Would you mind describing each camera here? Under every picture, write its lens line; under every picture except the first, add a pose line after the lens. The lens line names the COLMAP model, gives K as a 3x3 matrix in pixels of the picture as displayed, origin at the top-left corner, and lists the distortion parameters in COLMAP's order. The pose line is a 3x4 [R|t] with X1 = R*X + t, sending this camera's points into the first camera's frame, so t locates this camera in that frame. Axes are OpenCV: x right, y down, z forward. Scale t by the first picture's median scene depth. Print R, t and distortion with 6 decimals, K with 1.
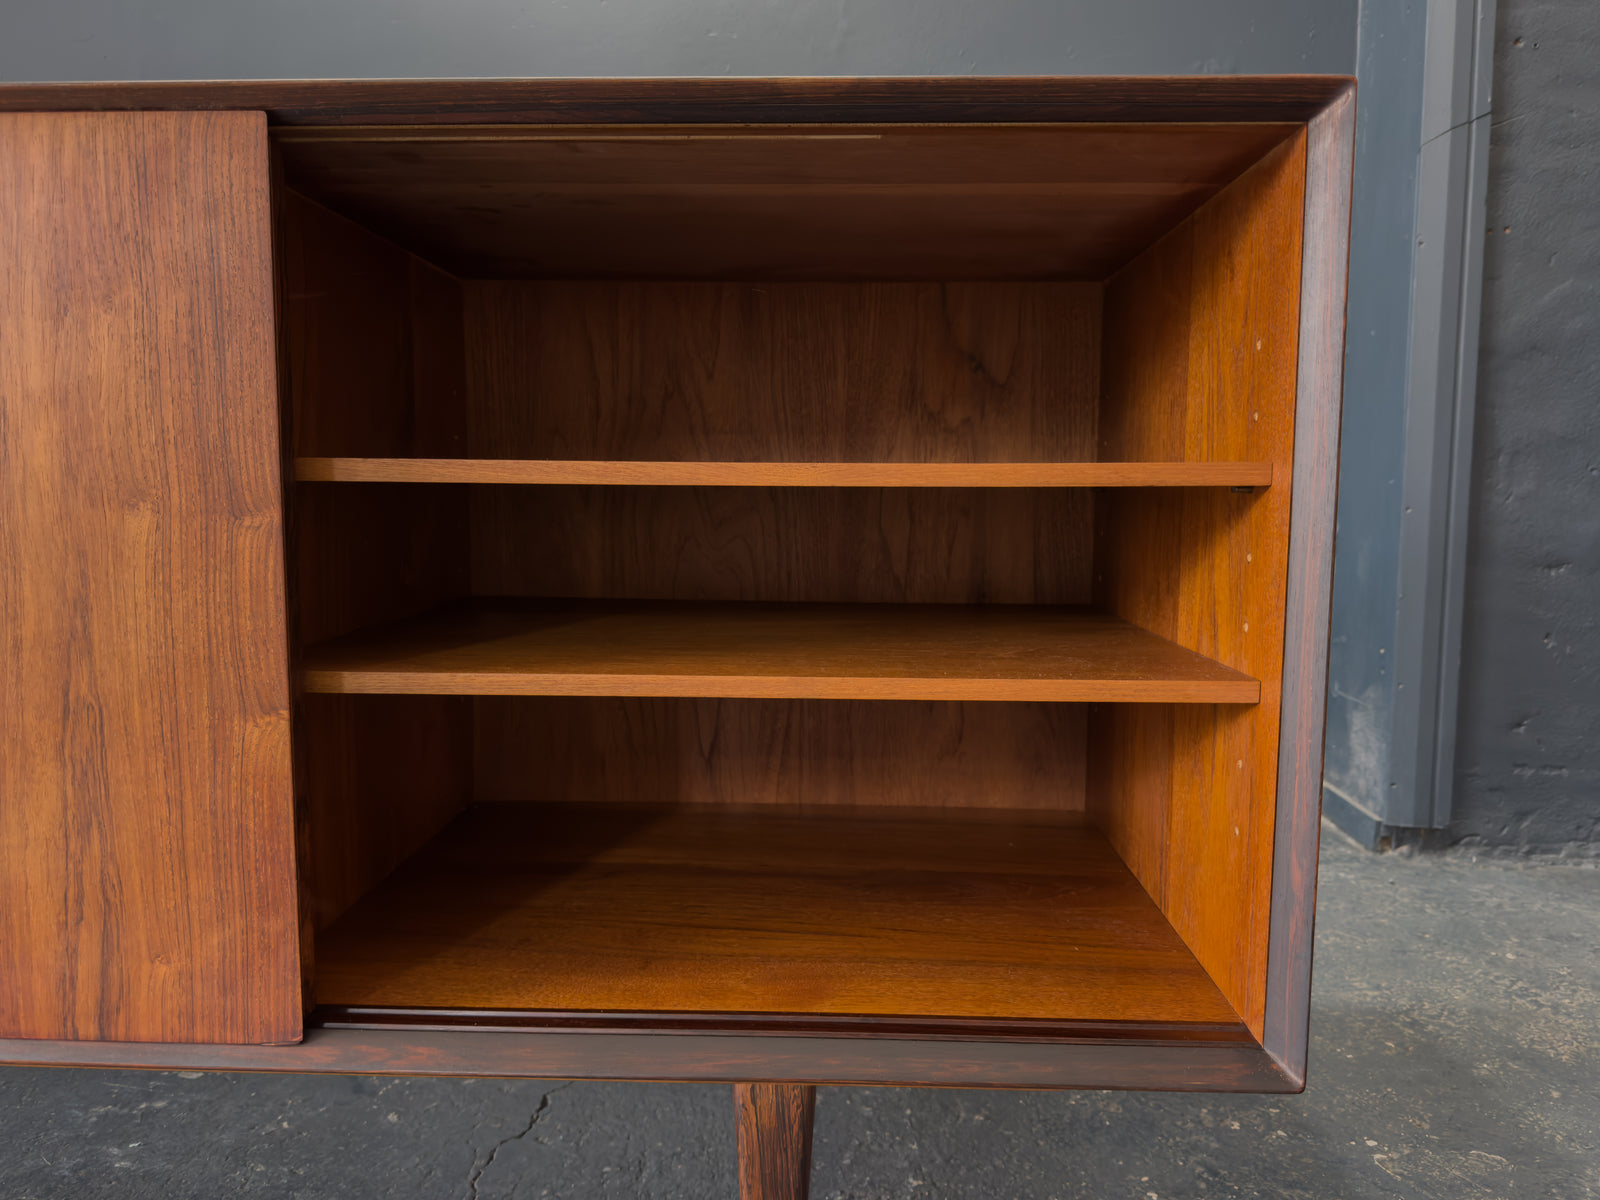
lens RADIAL K [[1199.2, 0, 793.6], [0, 1199.2, 606.8], [0, 0, 1]] dist [0.015179, -0.007185]
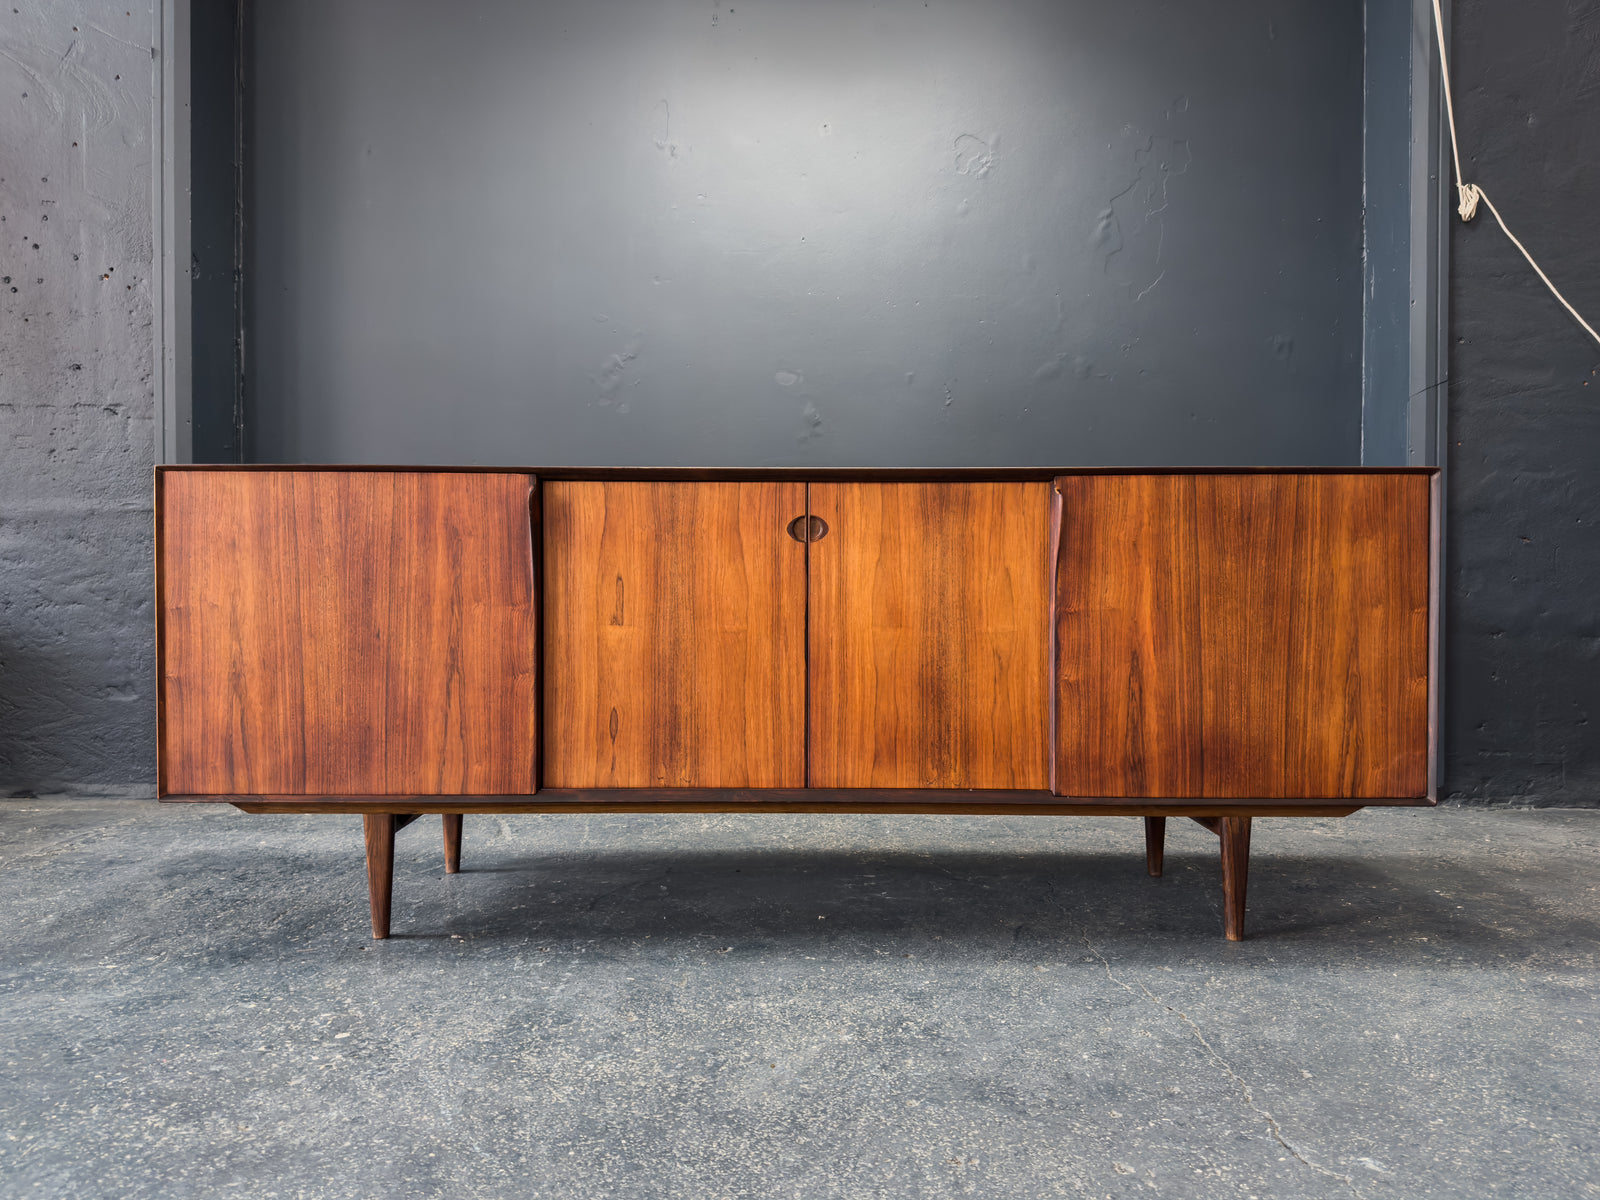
lens RADIAL K [[1186.4, 0, 788.0], [0, 1186.4, 603.6], [0, 0, 1]] dist [0.022130, -0.014419]
pose [[0.997866, -0.003983, 0.065179, -2.140613], [0.009872, 0.995868, -0.090270, 0.156310], [-0.064550, 0.090720, 0.993782, -1.759984]]
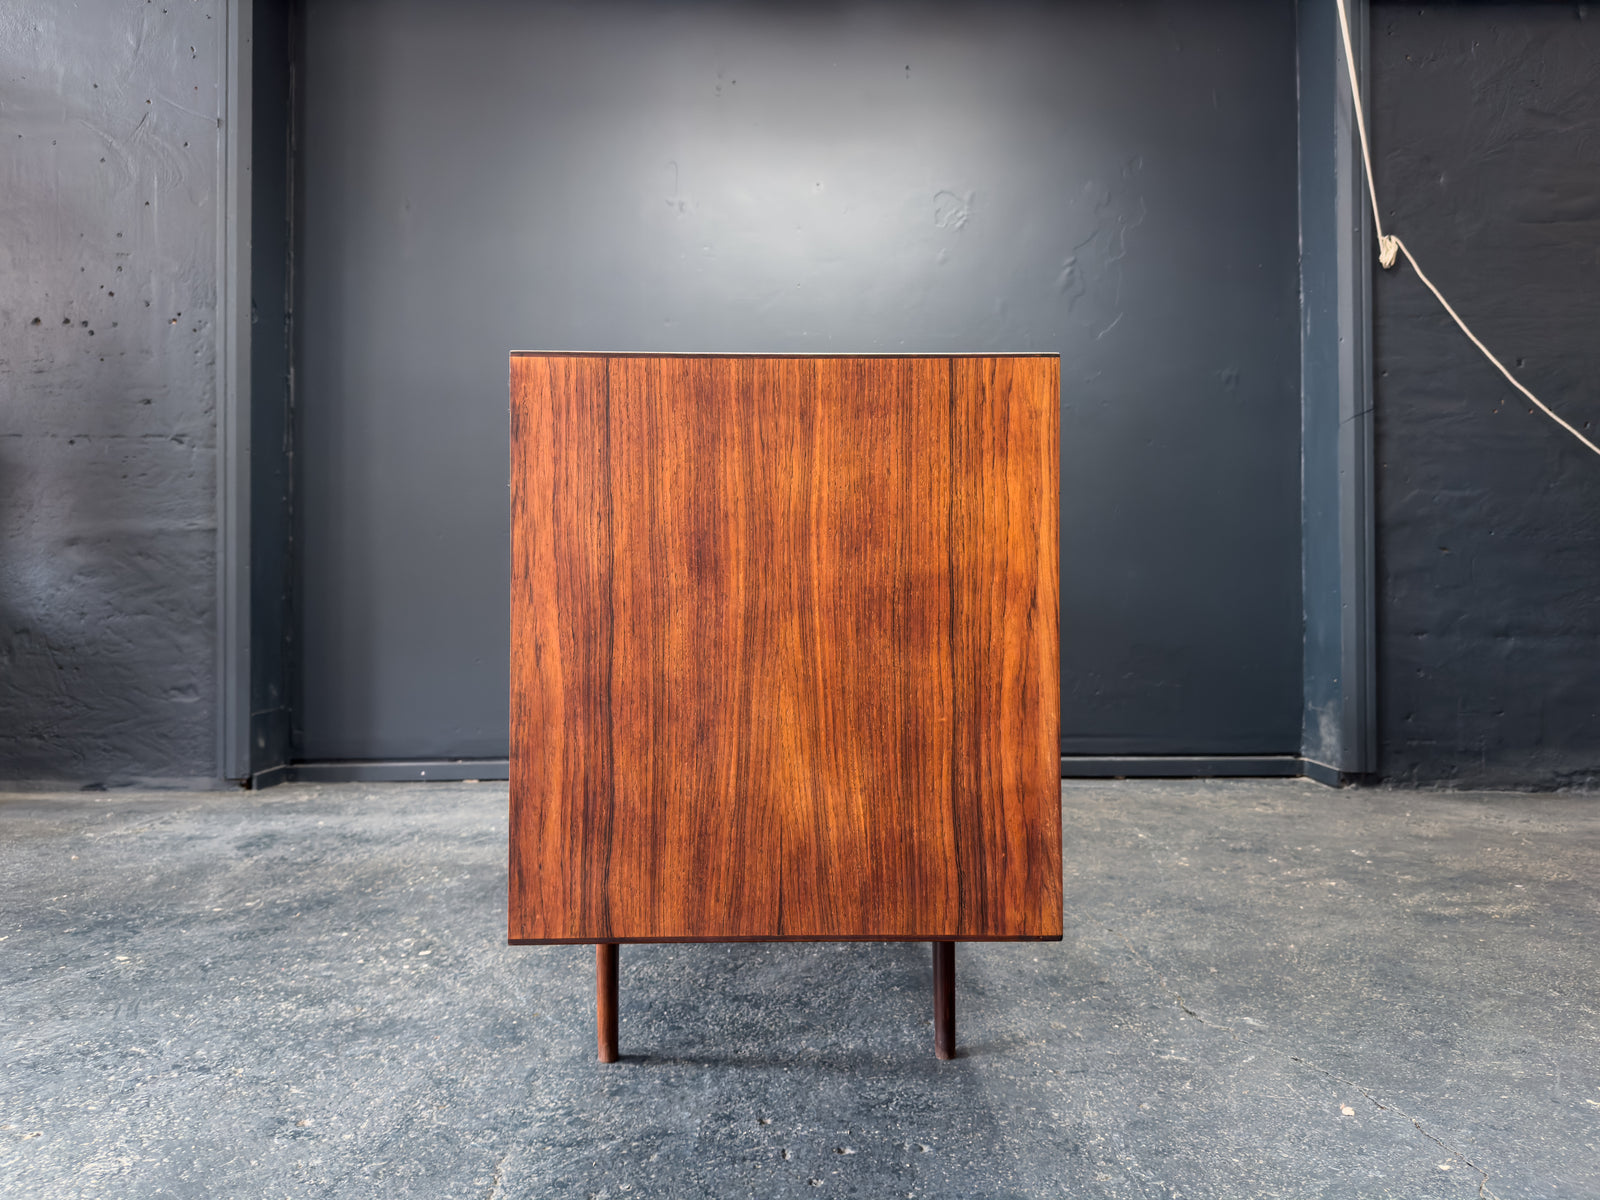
lens RADIAL K [[1199.2, 0, 793.6], [0, 1199.2, 606.8], [0, 0, 1]] dist [0.015179, -0.007185]
pose [[0.997132, -0.007549, 0.075304, -2.200856], [0.016016, 0.993525, -0.112477, 0.301606], [-0.073967, 0.113360, 0.990797, -2.295450]]
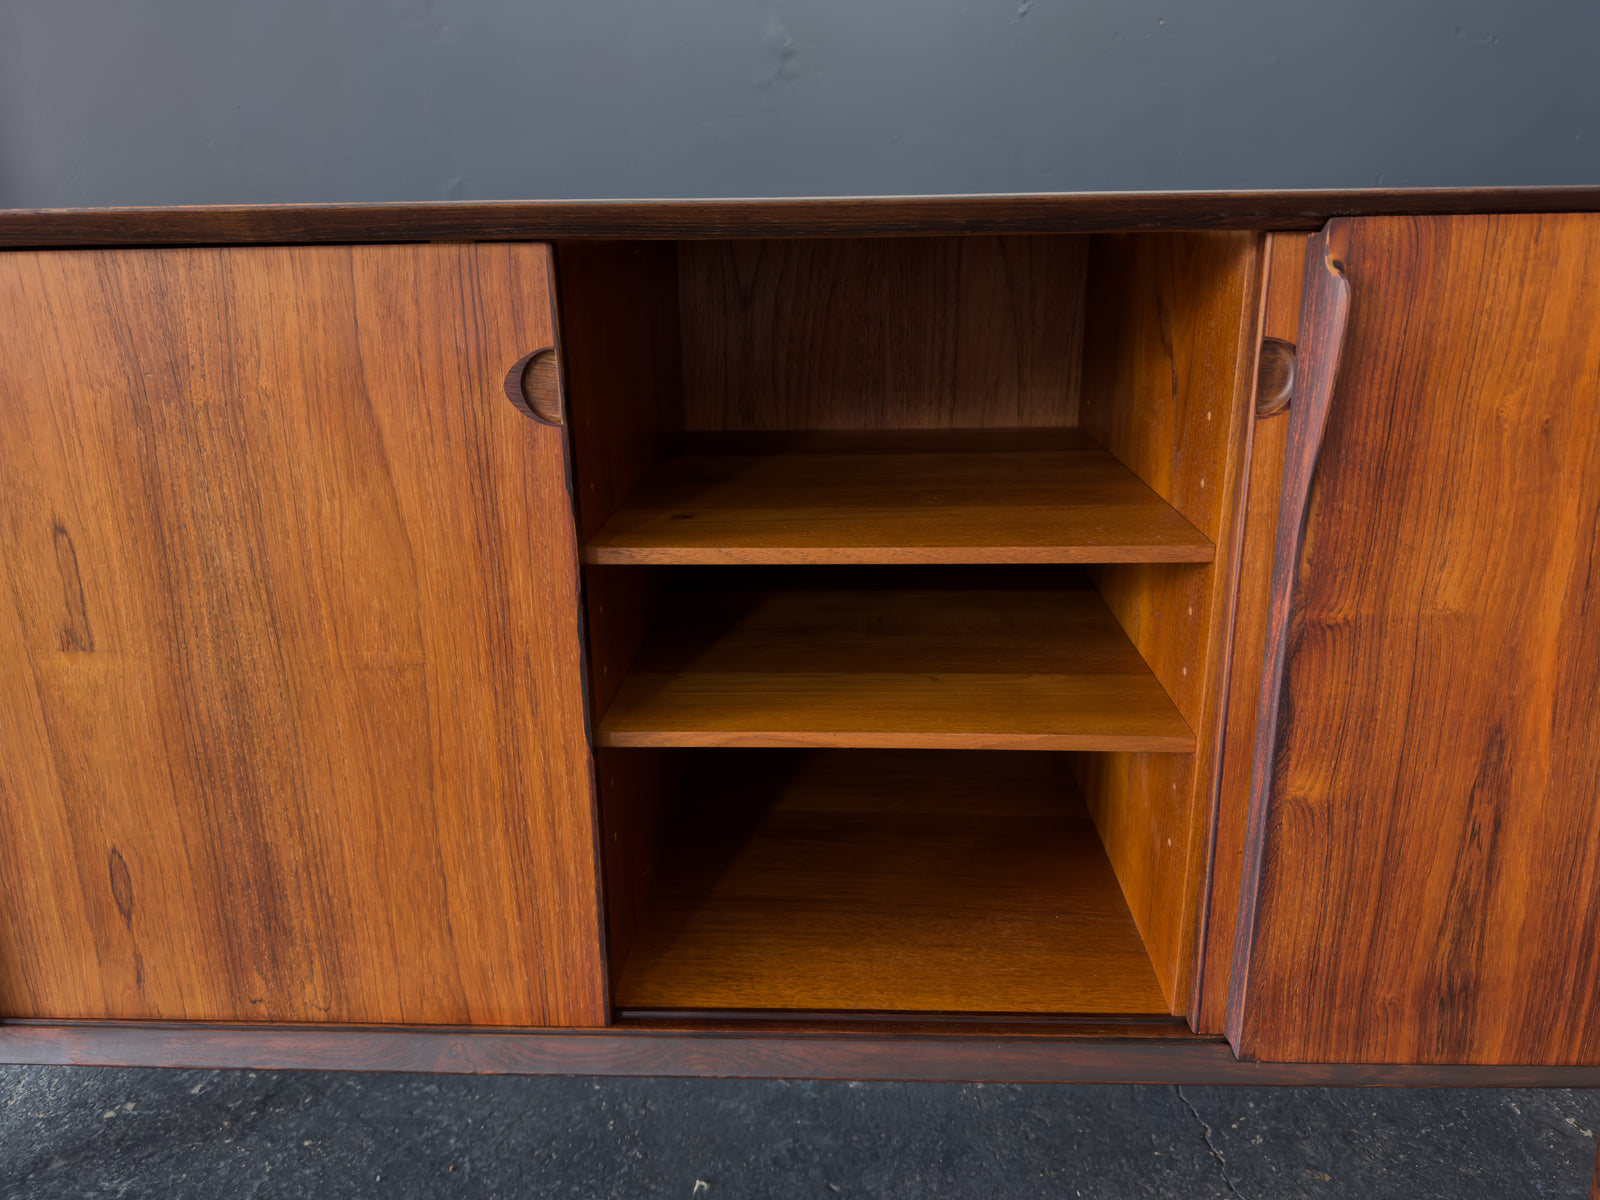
lens RADIAL K [[1330.8, 0, 790.6], [0, 1330.8, 593.6], [0, 0, 1]] dist [-0.052280, -0.001406]
pose [[0.999227, -0.032928, 0.021468, -1.747098], [0.027117, 0.972822, 0.229962, -0.365497], [-0.028456, -0.229203, 0.972963, -0.005917]]
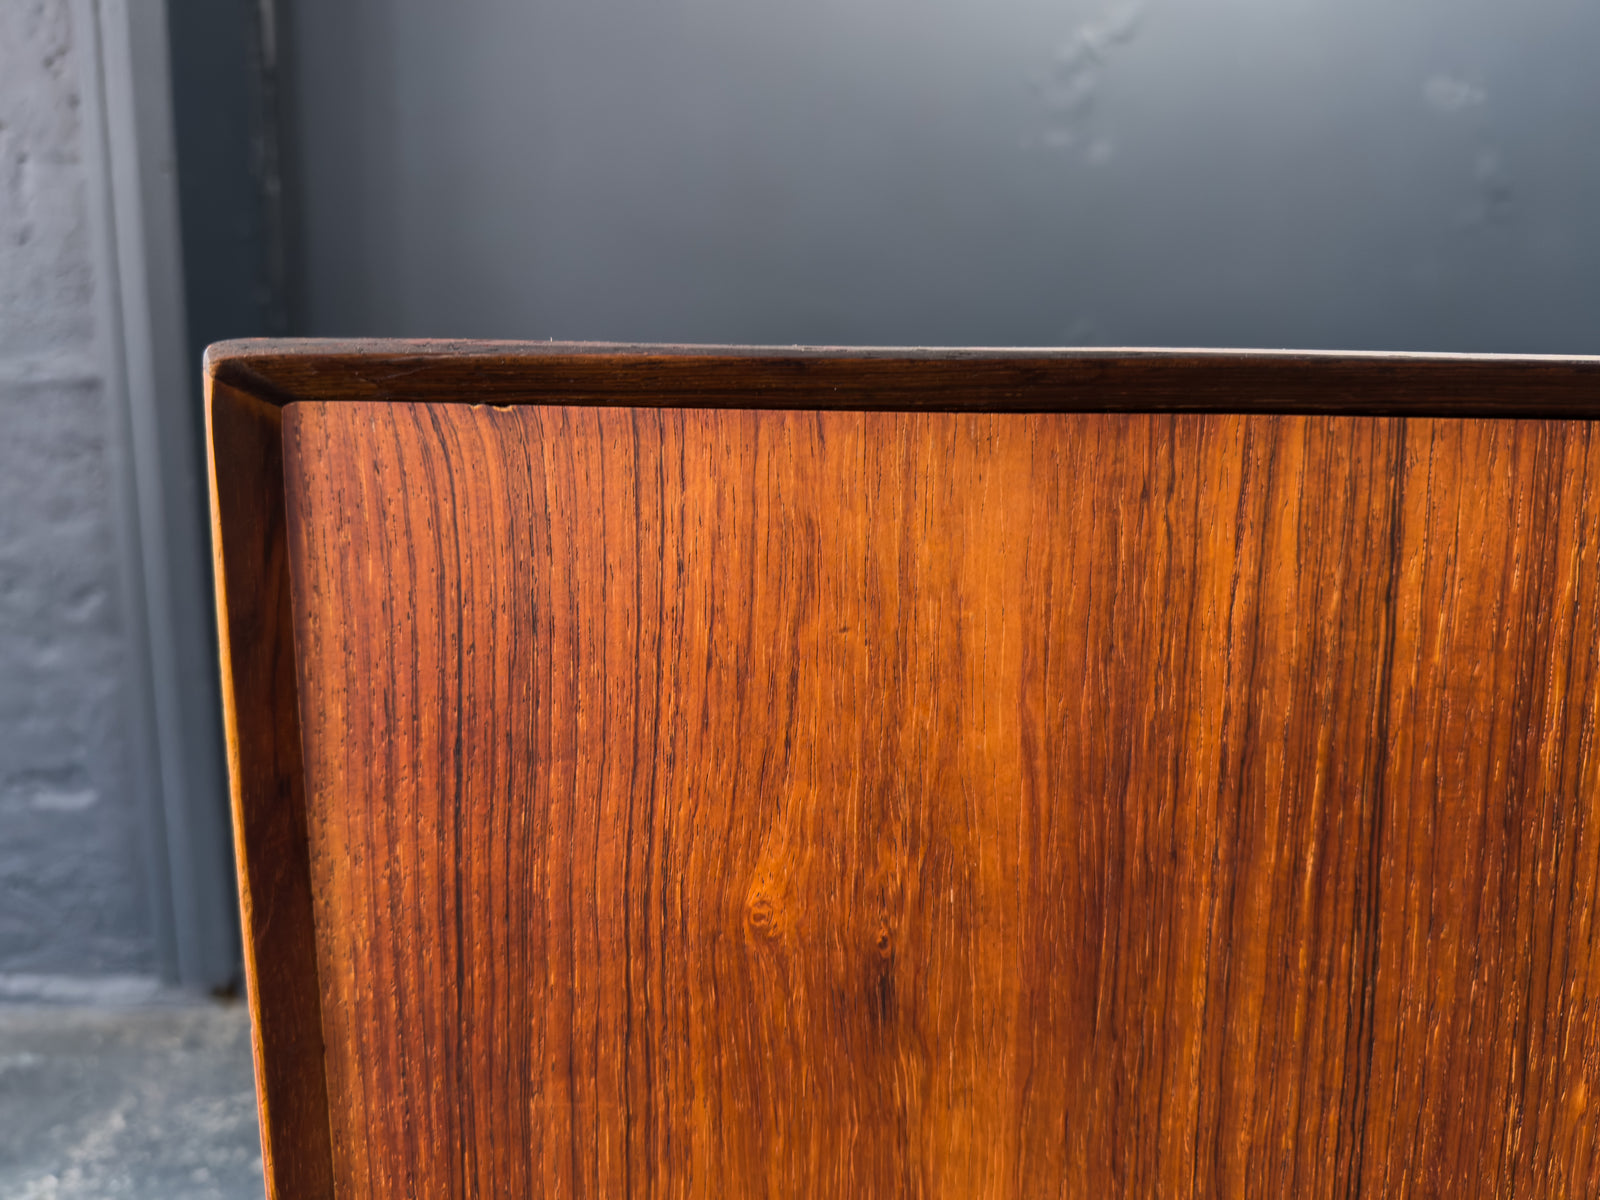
lens RADIAL K [[1160.0, 0, 766.9], [0, 1160.0, 603.5], [0, 0, 1]] dist [0.004980, -0.042401]
pose [[0.994280, -0.010992, 0.106241, -3.355640], [0.003046, 0.997204, 0.074671, -0.403105], [-0.106765, -0.073920, 0.991533, 0.831613]]
